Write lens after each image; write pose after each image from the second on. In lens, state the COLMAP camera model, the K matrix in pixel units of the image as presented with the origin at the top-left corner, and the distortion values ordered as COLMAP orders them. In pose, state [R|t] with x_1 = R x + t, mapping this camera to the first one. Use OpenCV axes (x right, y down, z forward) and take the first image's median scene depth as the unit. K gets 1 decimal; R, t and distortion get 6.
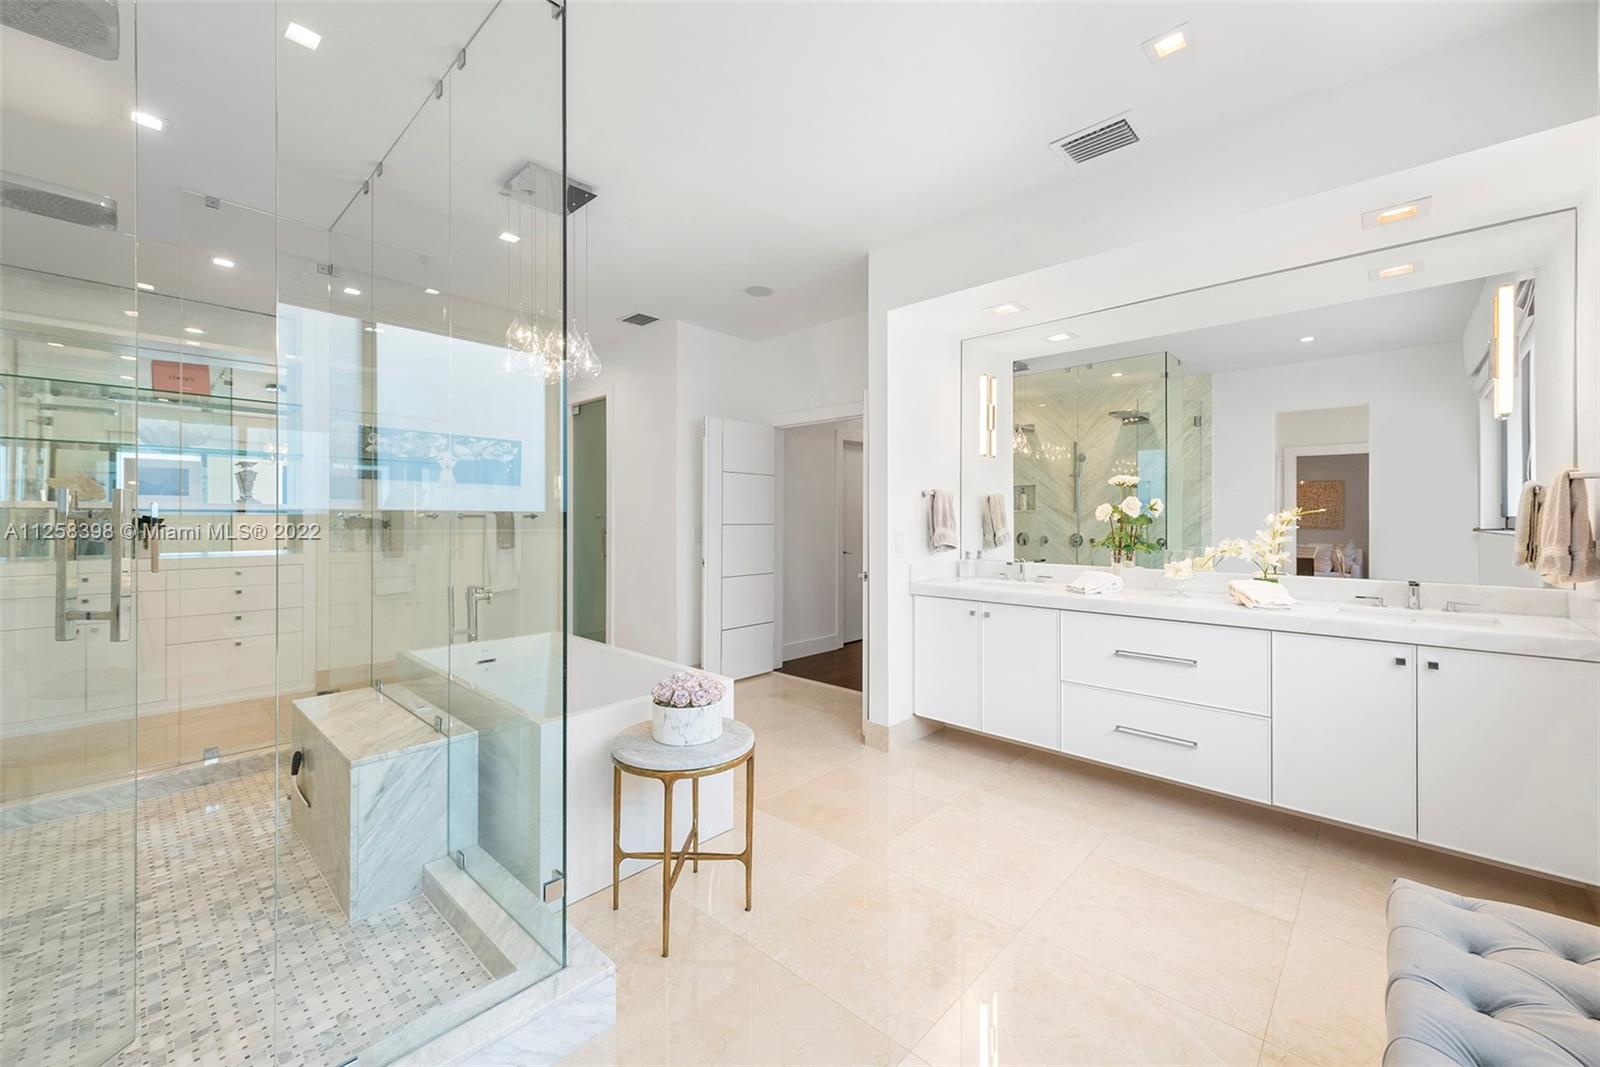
lens RADIAL K [[627.6, 0, 803.3], [0, 627.6, 521.8], [0, 0, 1]] dist [-0.000326, -0.000131]
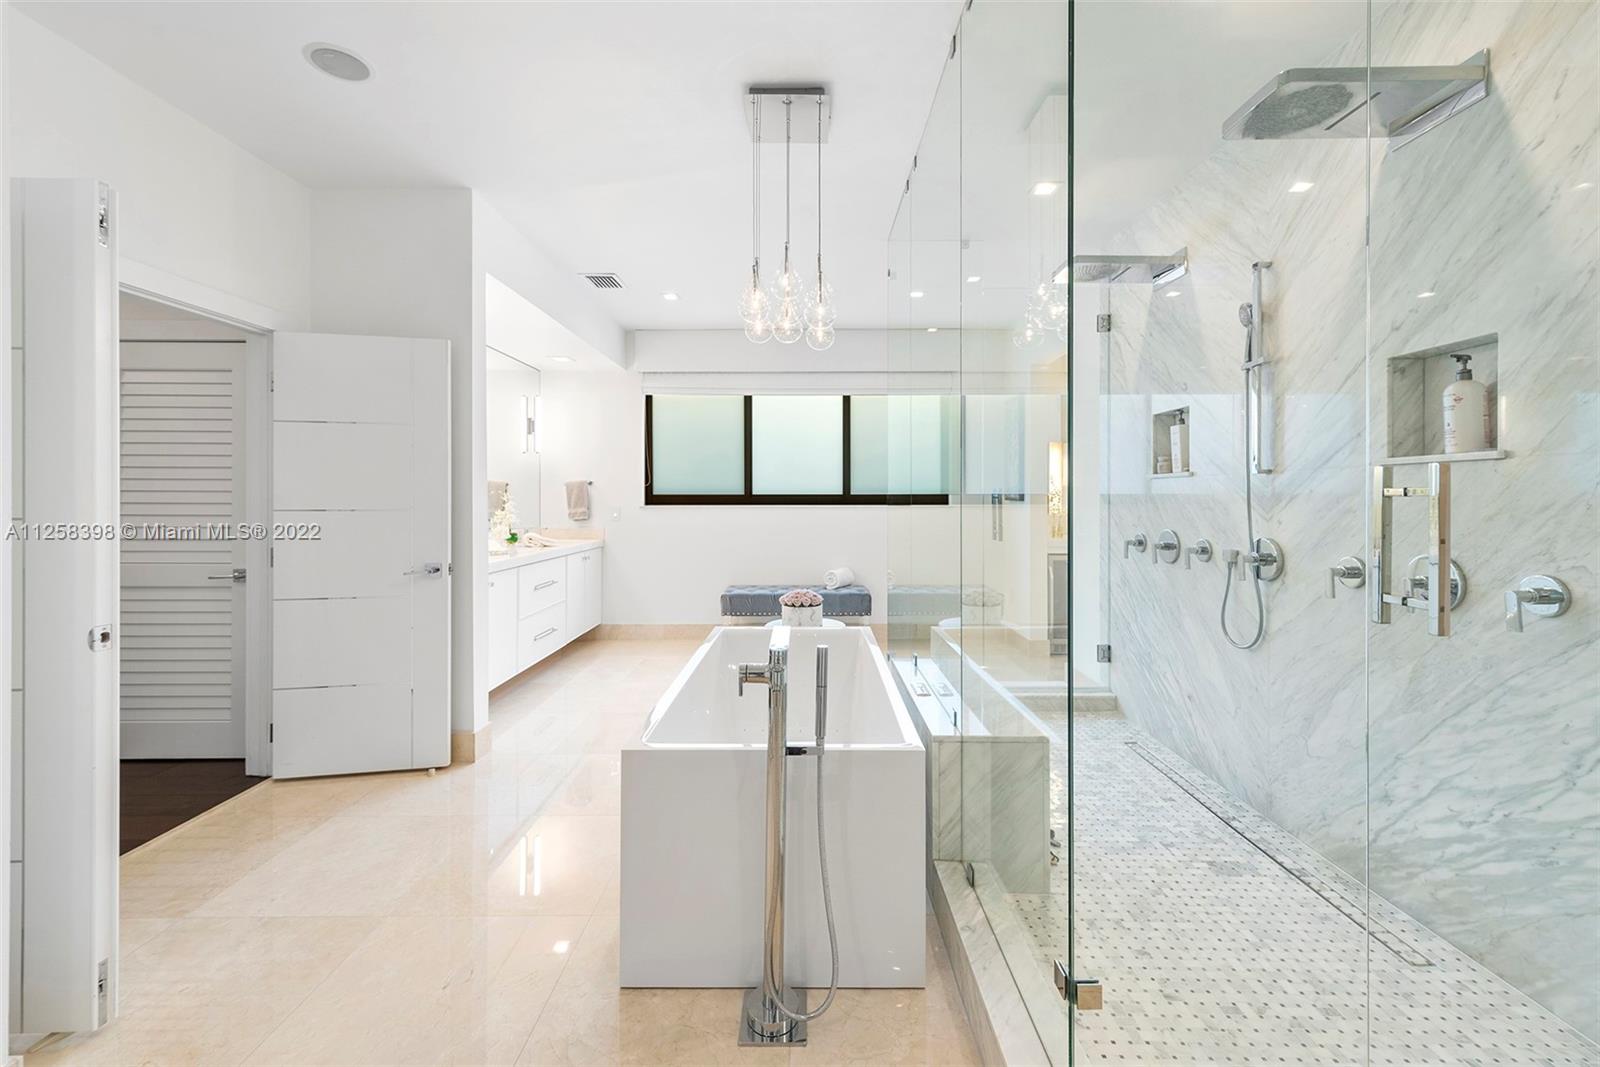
lens RADIAL K [[627.6, 0, 814.4], [0, 627.6, 491.8], [0, 0, 1]] dist [-0.000326, -0.000131]
pose [[-0.683601, -0.000928, 0.729855, -1.517505], [0.001845, 0.999994, 0.003000, -0.023901], [-0.729853, 0.003398, -0.683595, 2.241281]]
